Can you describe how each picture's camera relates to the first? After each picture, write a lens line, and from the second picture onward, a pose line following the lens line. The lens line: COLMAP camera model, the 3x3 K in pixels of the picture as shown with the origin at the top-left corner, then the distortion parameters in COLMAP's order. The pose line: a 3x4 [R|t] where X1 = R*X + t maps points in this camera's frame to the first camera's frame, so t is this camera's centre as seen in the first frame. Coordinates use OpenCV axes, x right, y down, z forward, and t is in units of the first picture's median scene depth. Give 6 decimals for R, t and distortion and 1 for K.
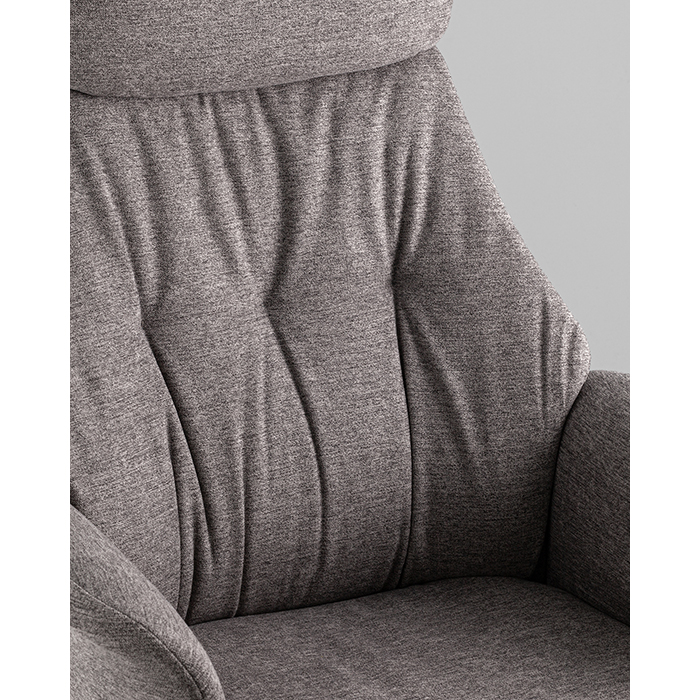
lens RADIAL K [[2284.0, 0, 350.0], [0, 2284.0, 350.0], [0, 0, 1]] dist [0.102814, 0.289050]
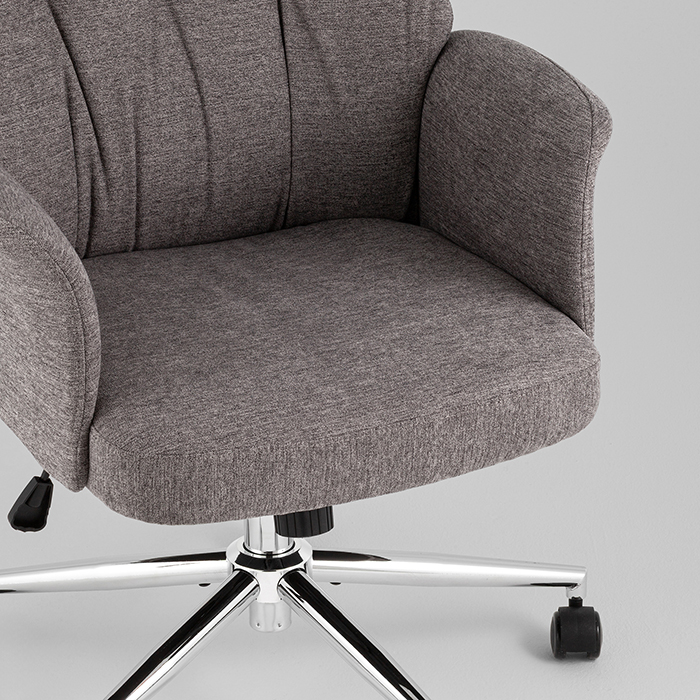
lens RADIAL K [[2943.9, 0, 350.0], [0, 2943.9, 350.0], [0, 0, 1]] dist [-0.137814, 0.960133]
pose [[0.999043, 0.001739, -0.043709, 0.120858], [0.002299, 0.995741, 0.092166, 0.032873], [0.043683, -0.092178, 0.994784, -0.436163]]
